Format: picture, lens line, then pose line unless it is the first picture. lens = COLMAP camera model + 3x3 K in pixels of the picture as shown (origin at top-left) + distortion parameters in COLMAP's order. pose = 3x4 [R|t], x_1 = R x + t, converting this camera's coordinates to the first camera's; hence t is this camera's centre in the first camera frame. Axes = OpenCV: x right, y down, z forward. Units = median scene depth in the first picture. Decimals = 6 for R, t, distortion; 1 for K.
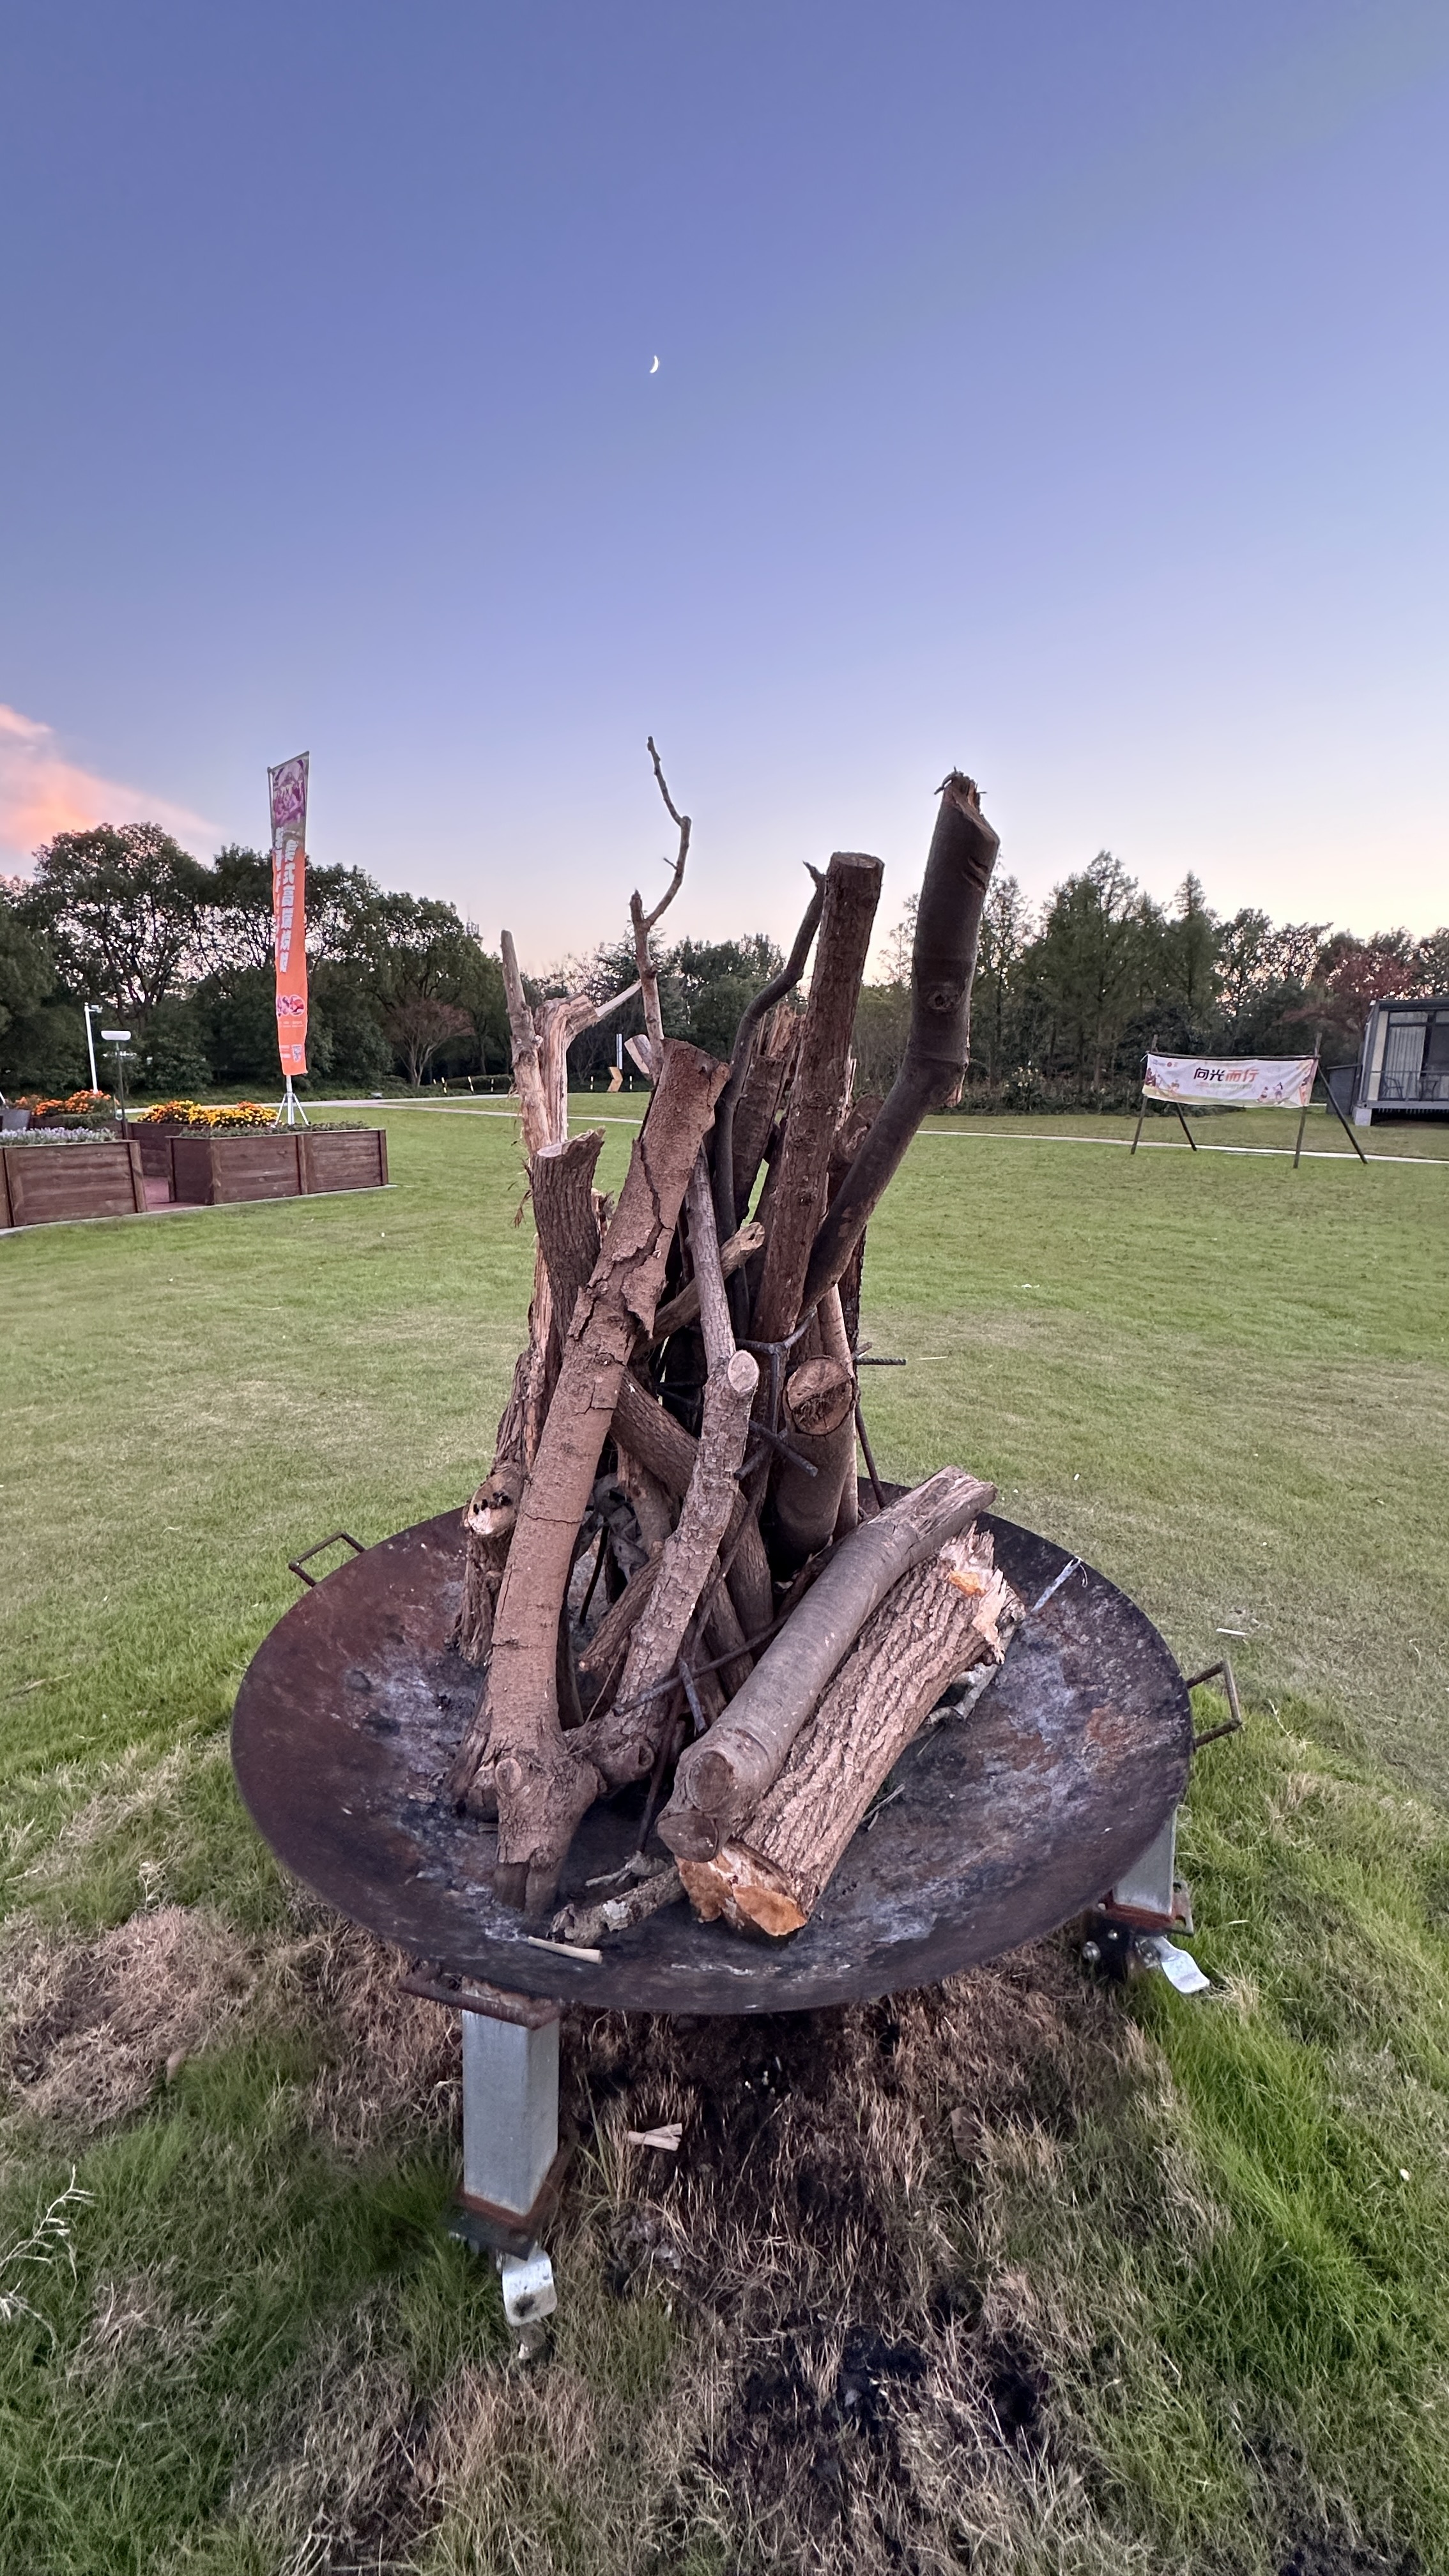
lens RADIAL K [[1023.8, 0, 745.6], [0, 1023.8, 1291.5], [0, 0, 1]] dist [-0.003144, 0.000650]
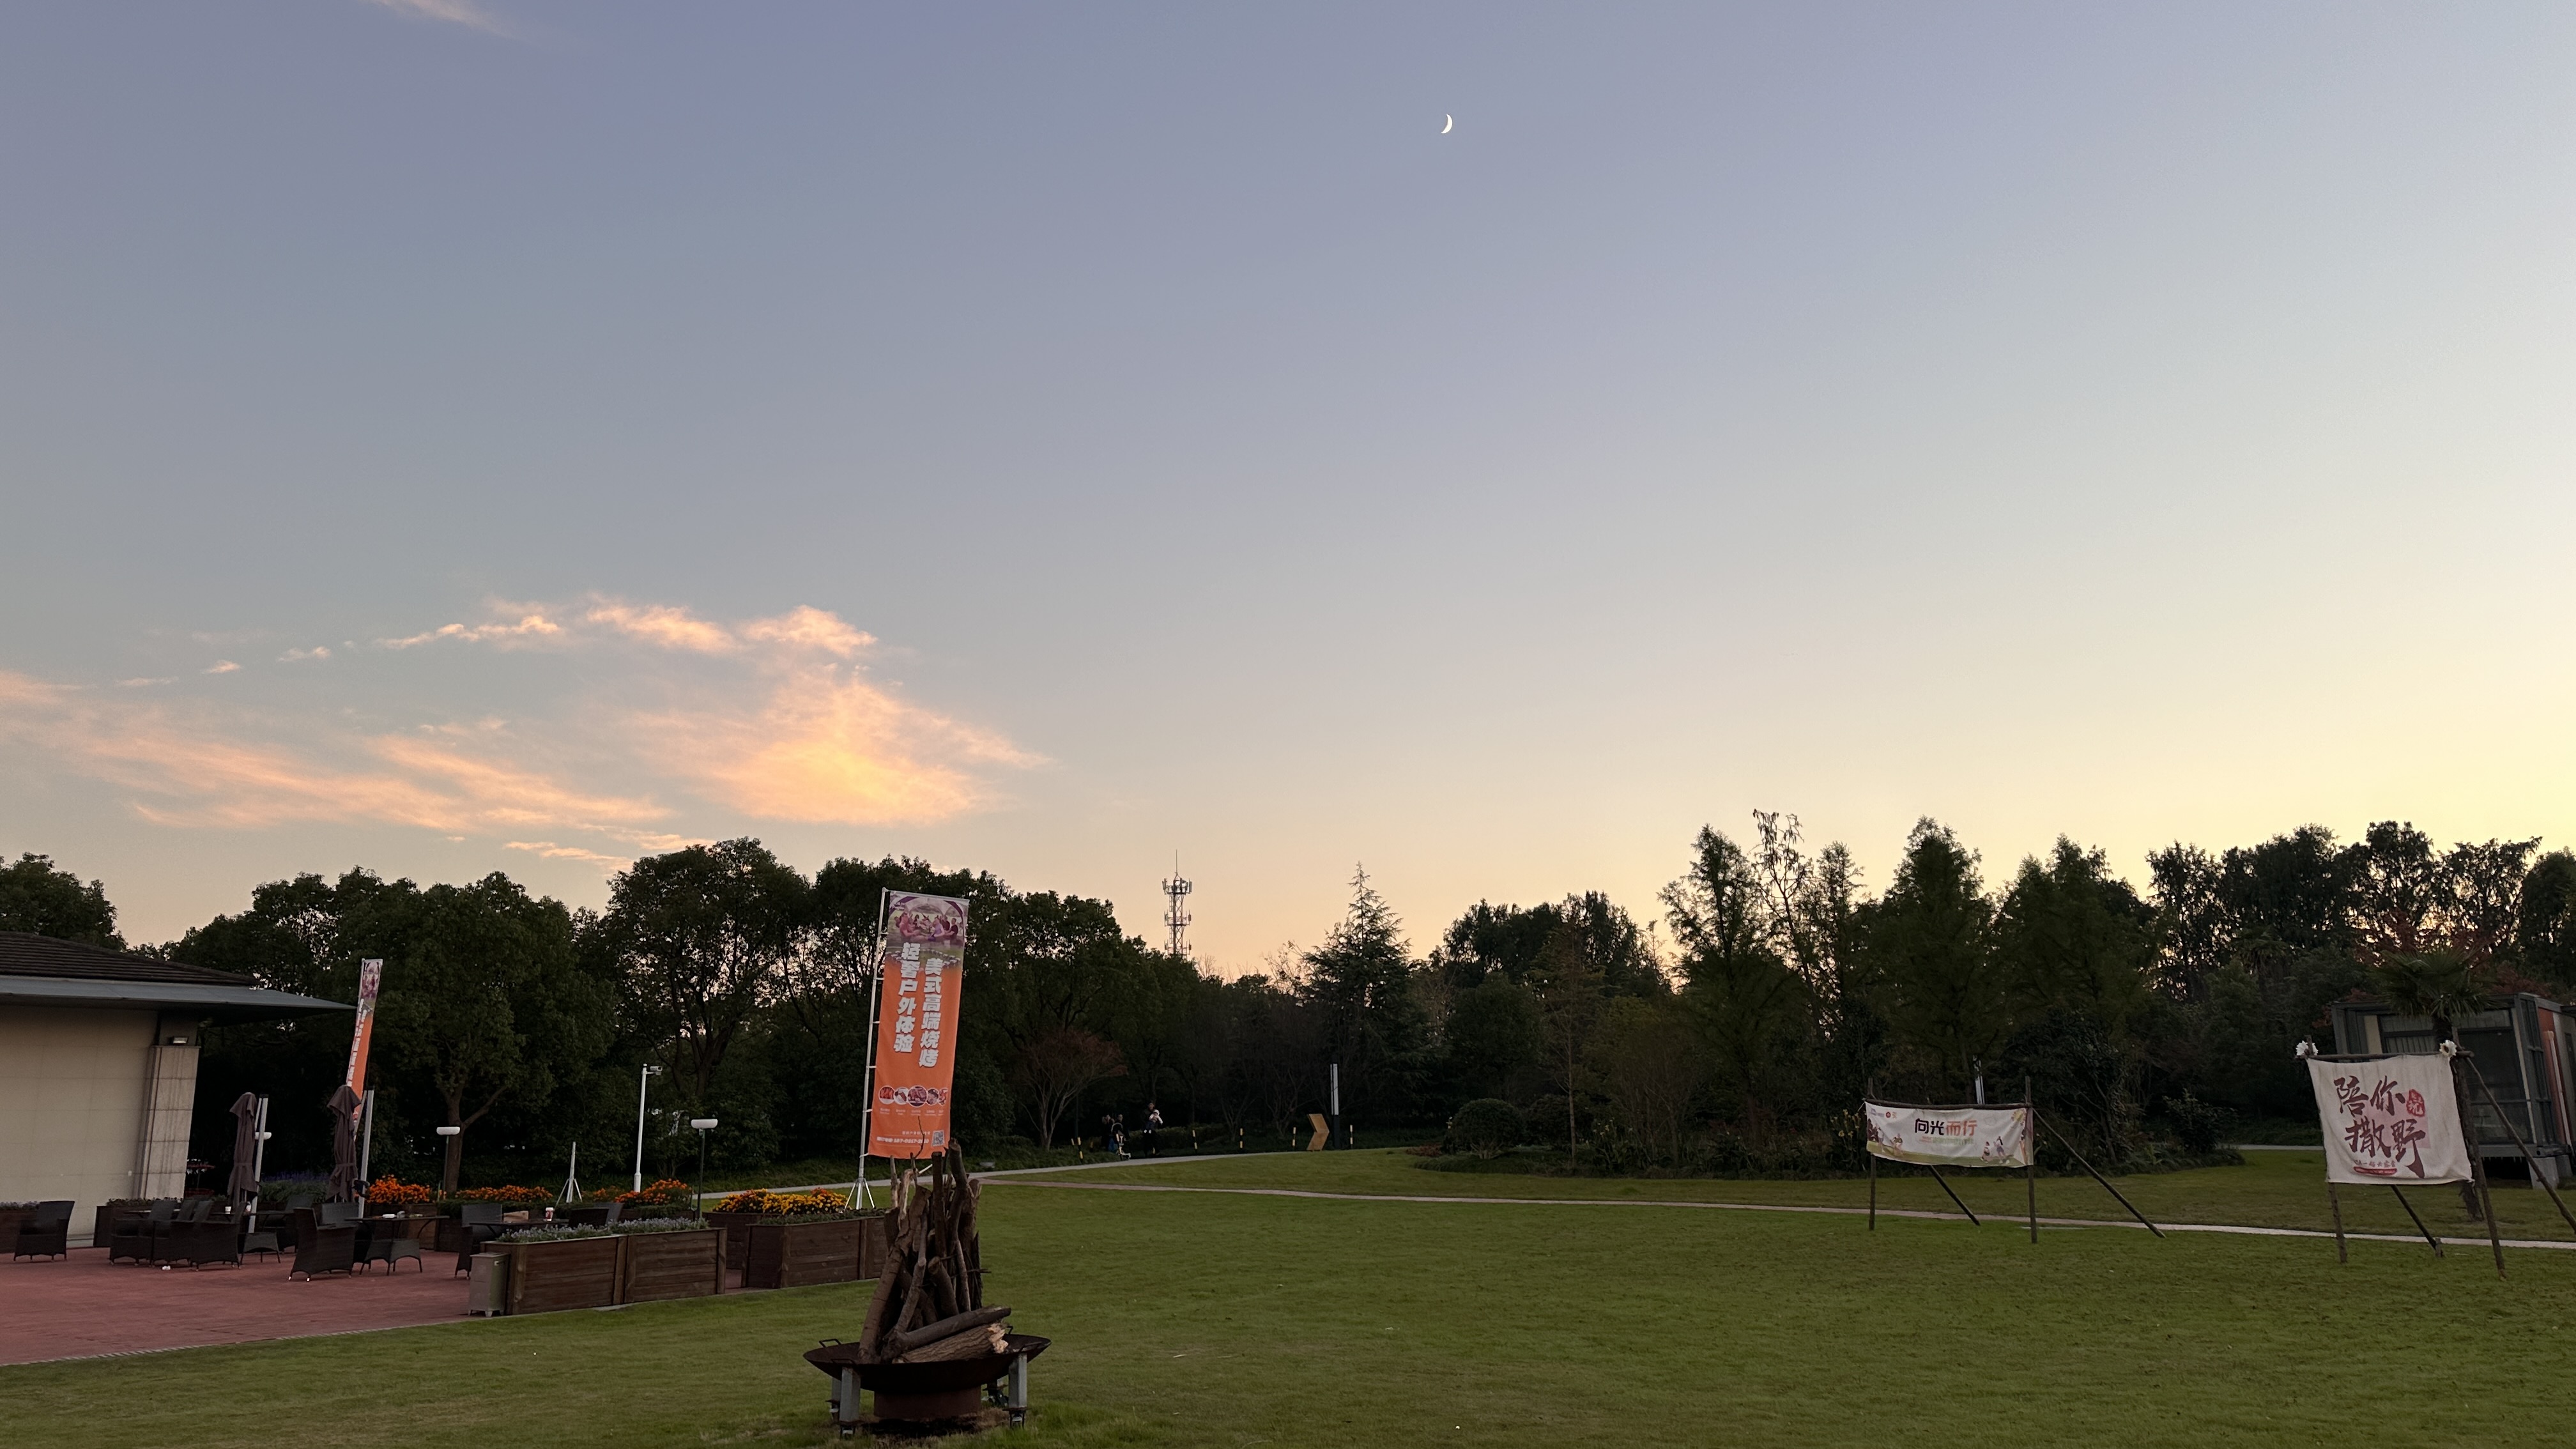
lens RADIAL K [[1779.3, 0, 1294.9], [0, 1779.3, 750.2], [0, 0, 1]] dist [0.142511, -0.192628]
pose [[0.980992, -0.066171, -0.182420, 0.137541], [-0.011174, 0.919241, -0.393537, 0.048076], [0.193729, 0.388095, 0.901028, -0.288098]]
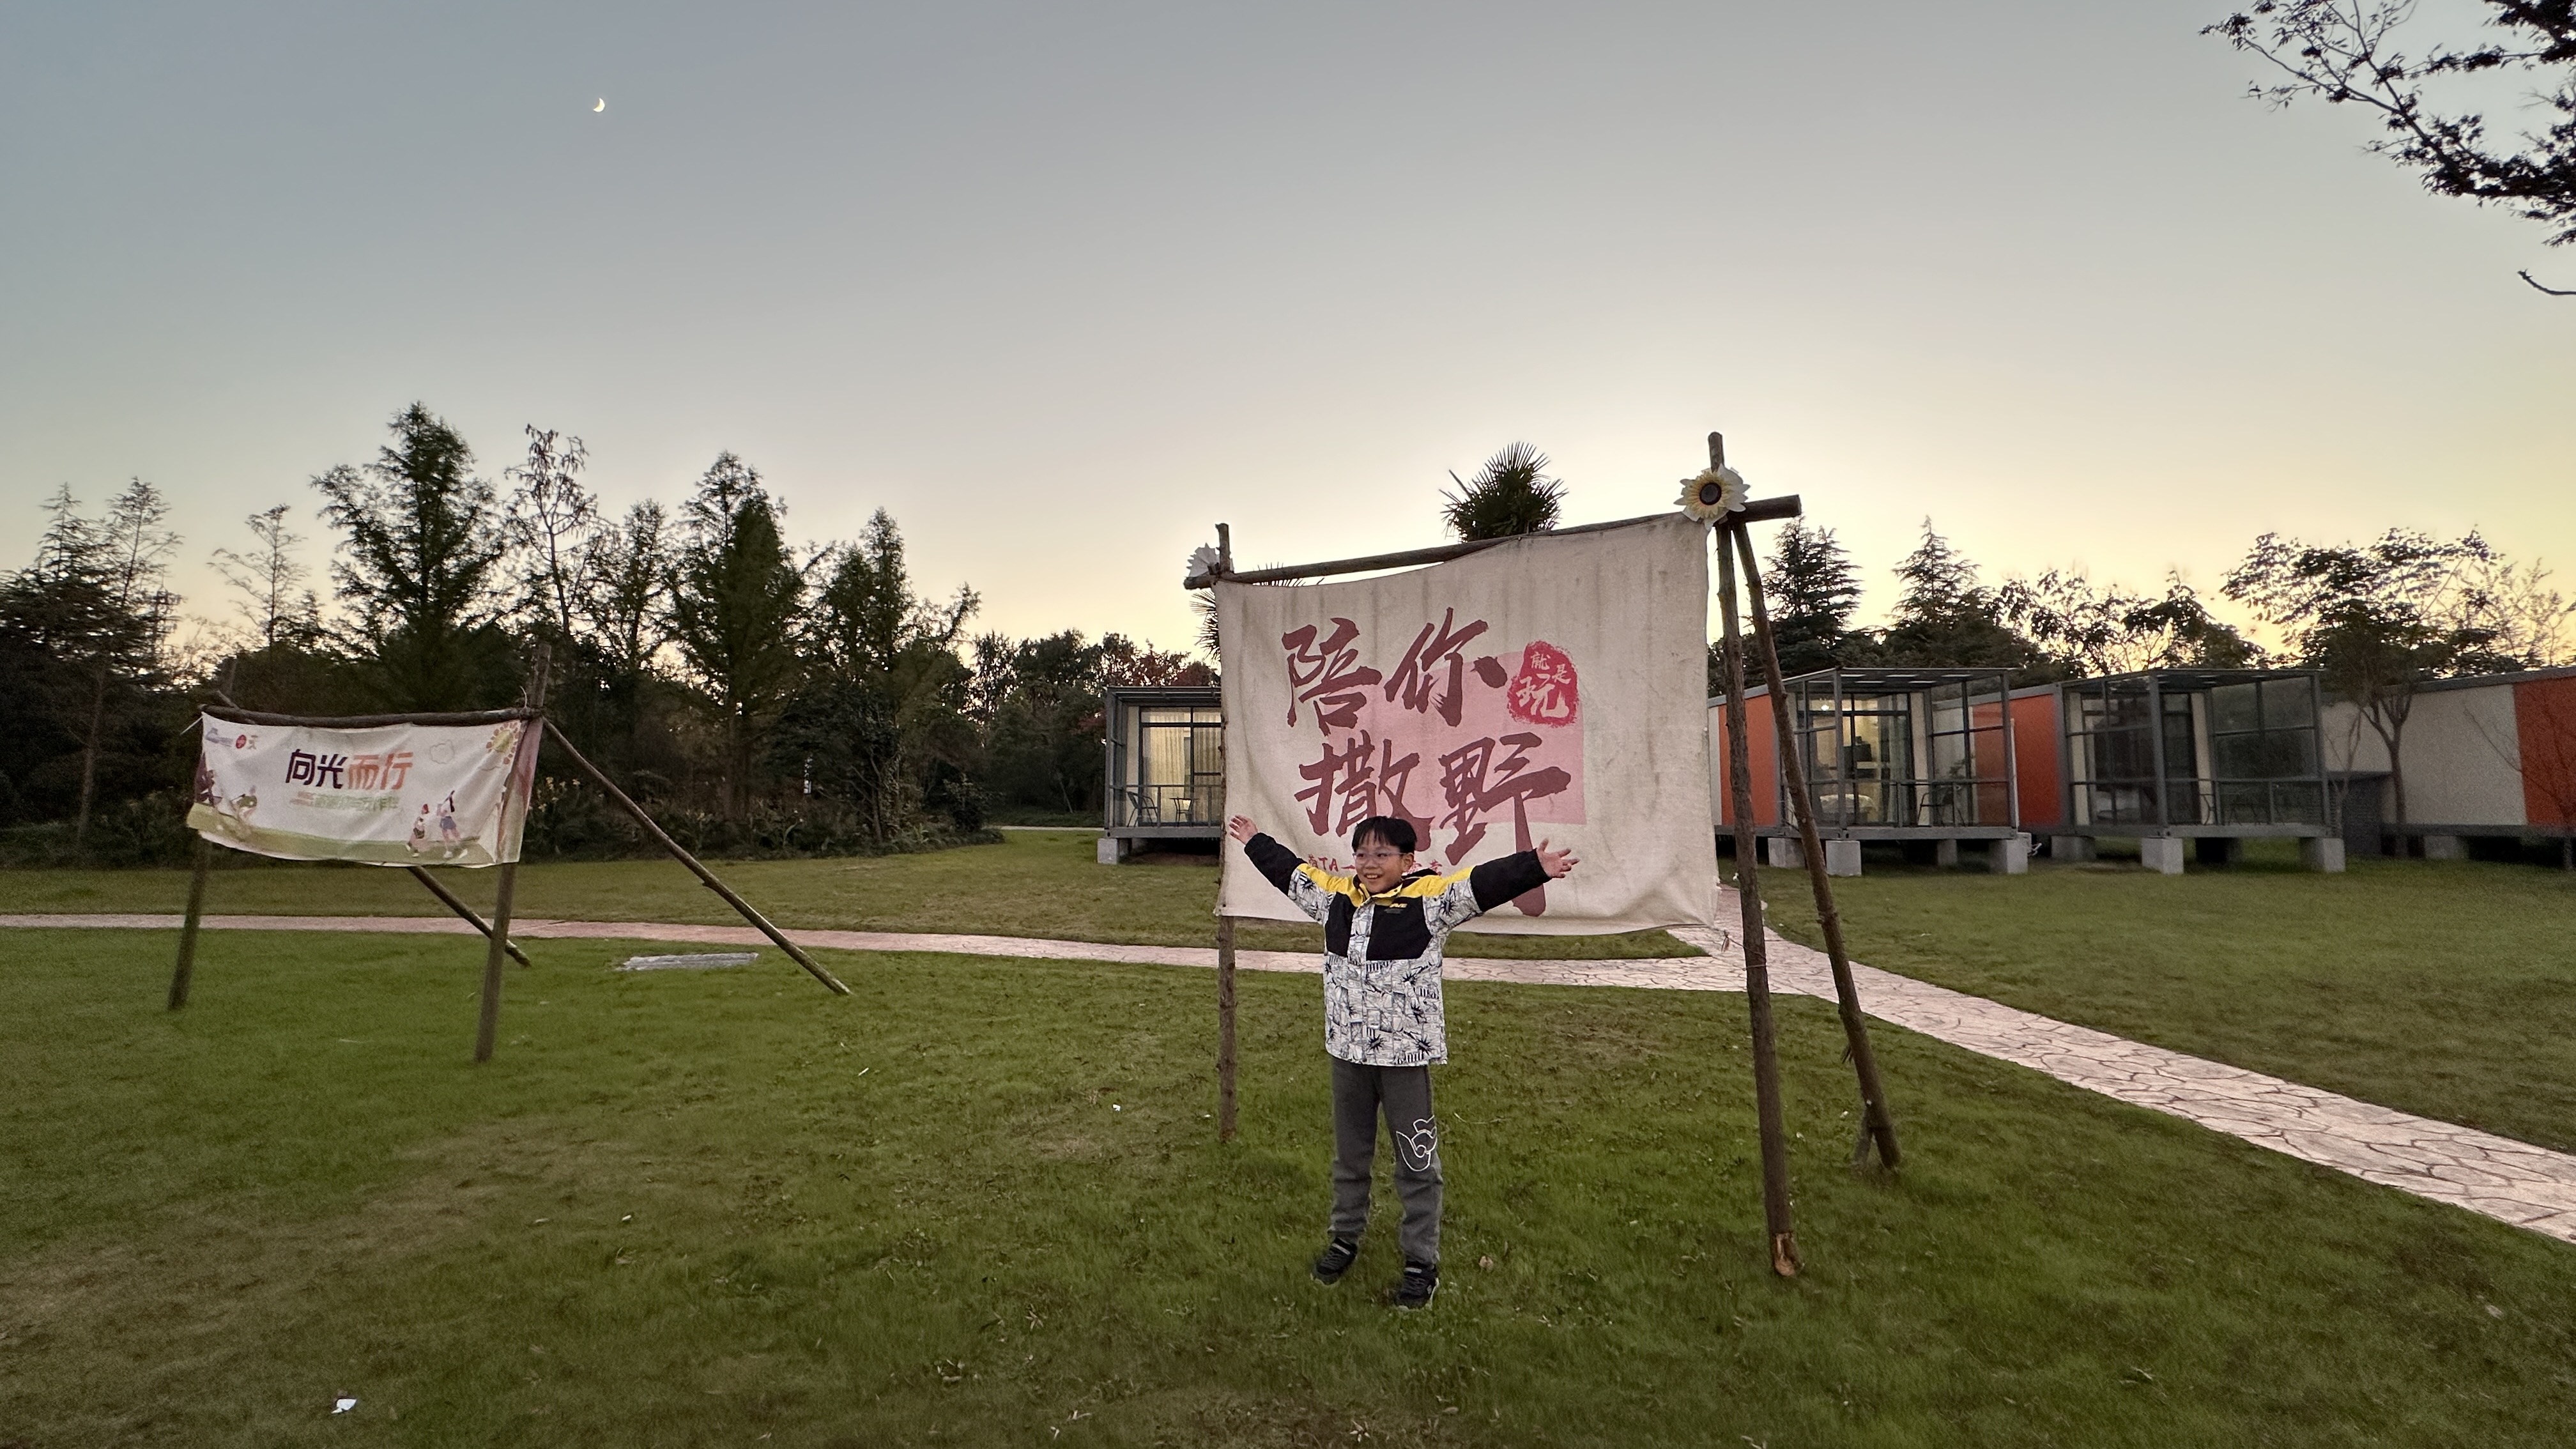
lens RADIAL K [[1019.6, 0, 1315.2], [0, 1019.6, 725.1], [0, 0, 1]] dist [0.000393, 0.000114]
pose [[0.840717, 0.041988, 0.539845, 0.310377], [0.110788, 0.962559, -0.247399, -0.061786], [-0.530021, 0.267801, 0.804587, 0.319619]]
